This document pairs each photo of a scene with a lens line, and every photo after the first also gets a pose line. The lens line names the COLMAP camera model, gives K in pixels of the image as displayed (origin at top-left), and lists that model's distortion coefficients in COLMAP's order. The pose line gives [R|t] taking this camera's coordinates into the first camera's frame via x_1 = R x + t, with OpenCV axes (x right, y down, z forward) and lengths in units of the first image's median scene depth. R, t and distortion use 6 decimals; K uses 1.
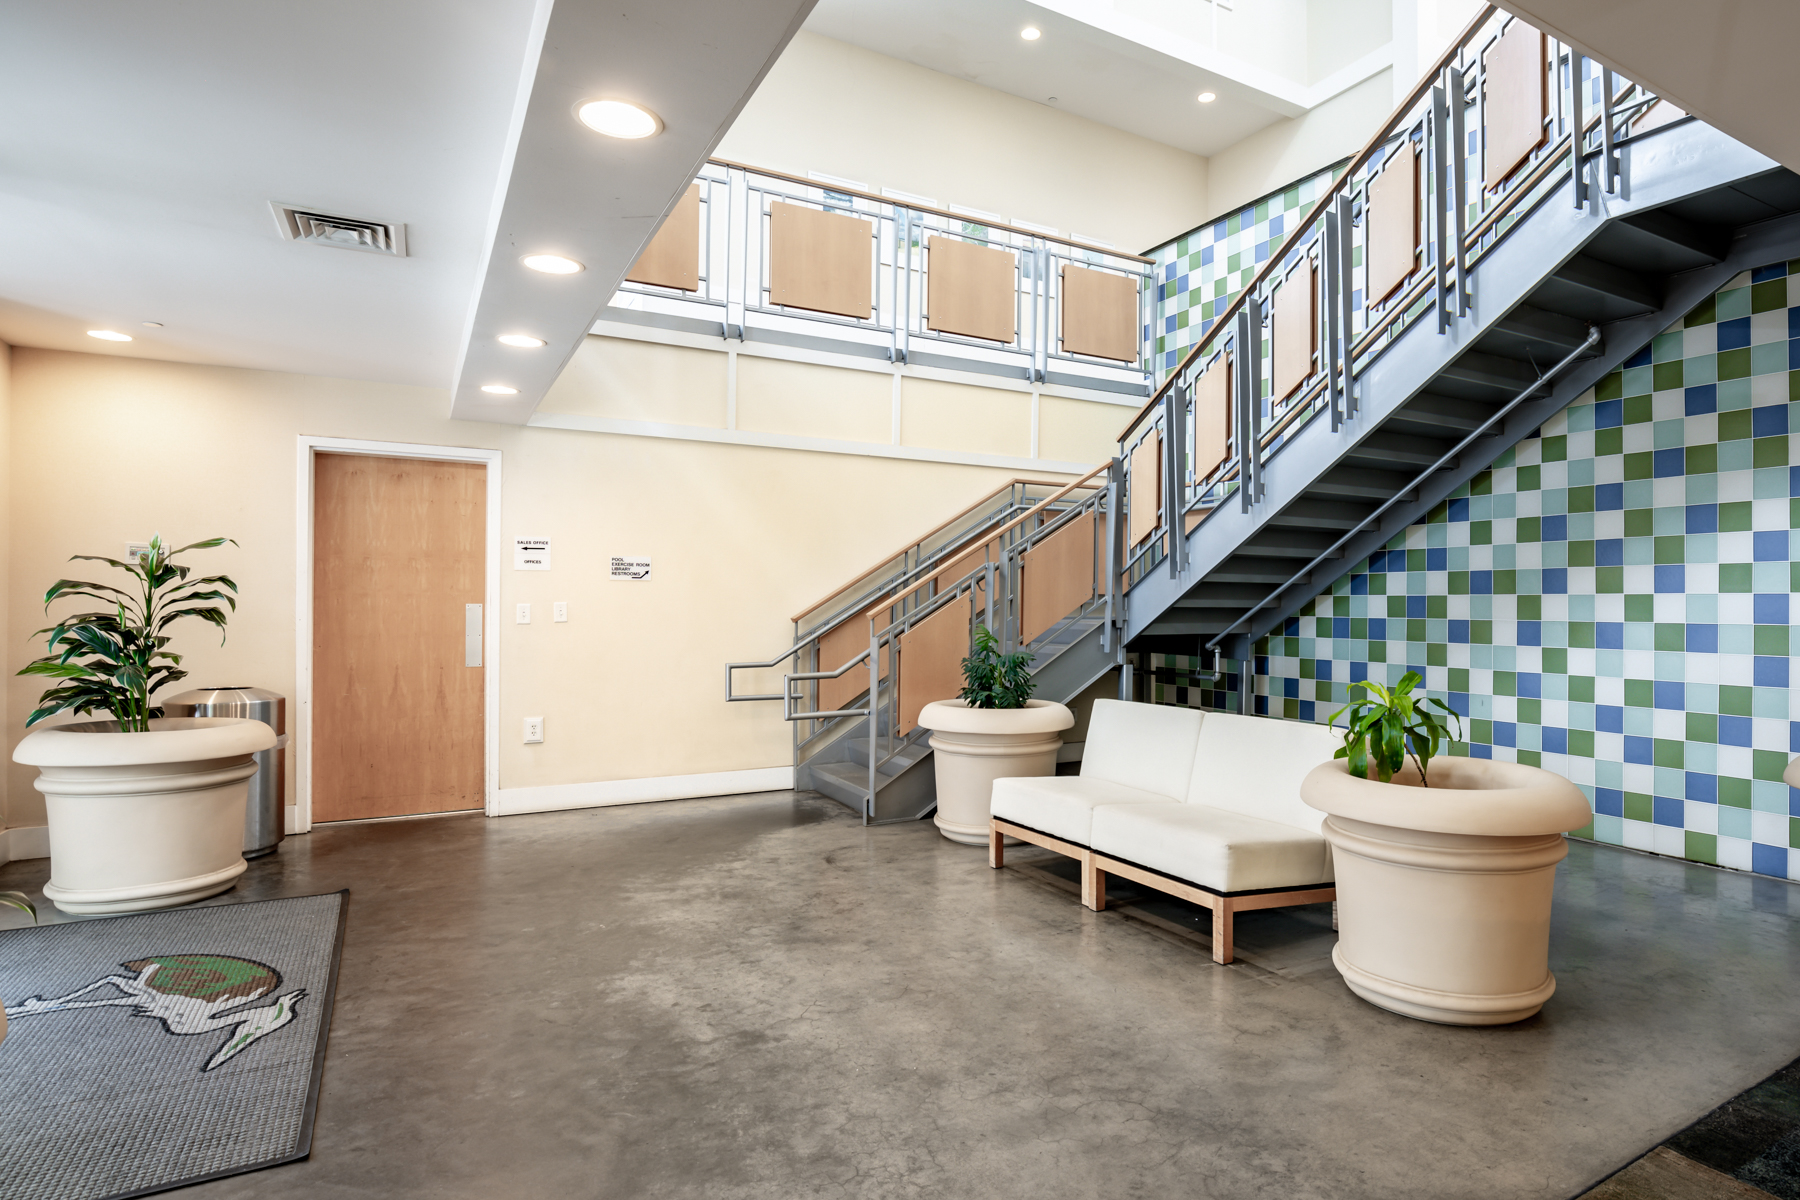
lens RADIAL K [[938.2, 0, 896.5], [0, 938.2, 598.2], [0, 0, 1]] dist [-0.001004, 0.000178]
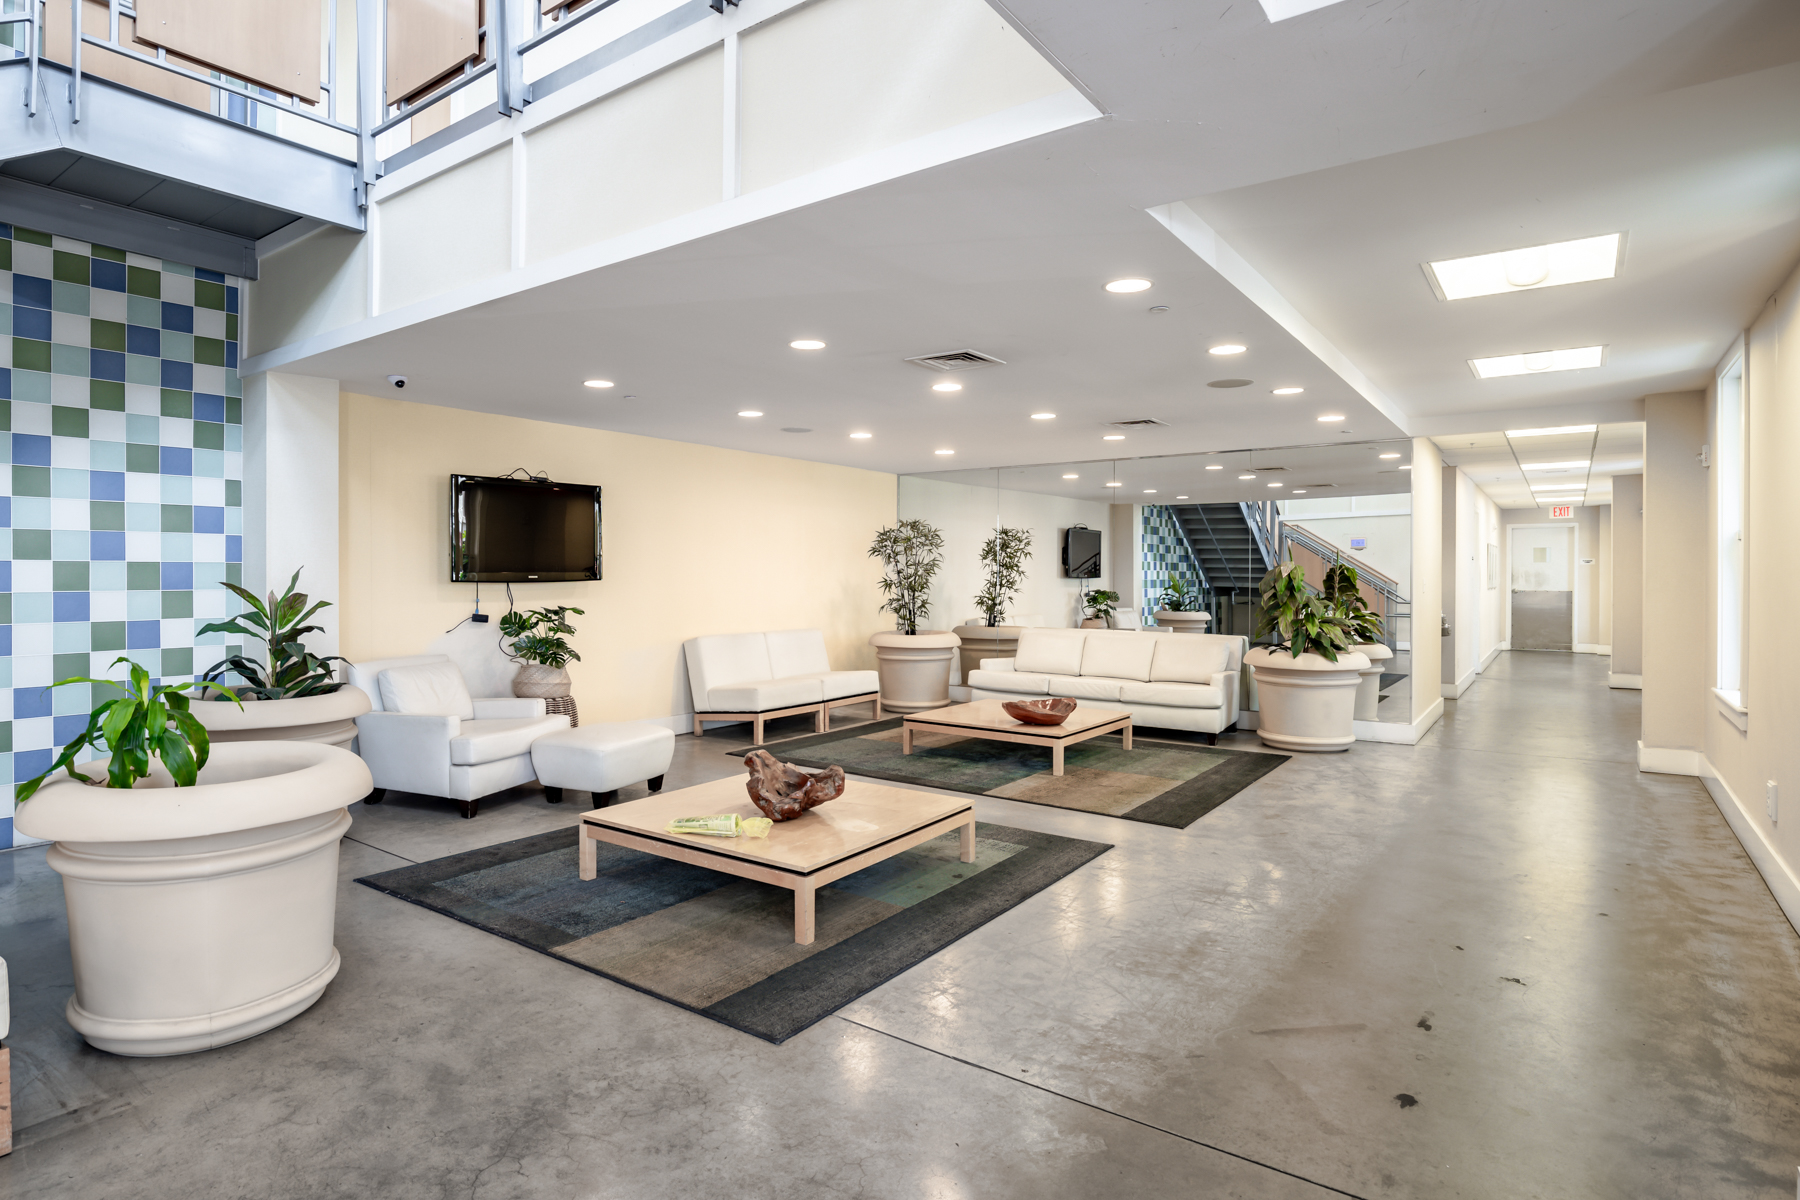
lens RADIAL K [[938.2, 0, 895.8], [0, 938.2, 589.3], [0, 0, 1]] dist [-0.001004, 0.000178]
pose [[-0.434340, -0.019344, 0.900541, -0.623035], [-0.017628, 0.999760, 0.012973, -0.014310], [-0.900576, -0.010240, -0.434577, 0.956474]]
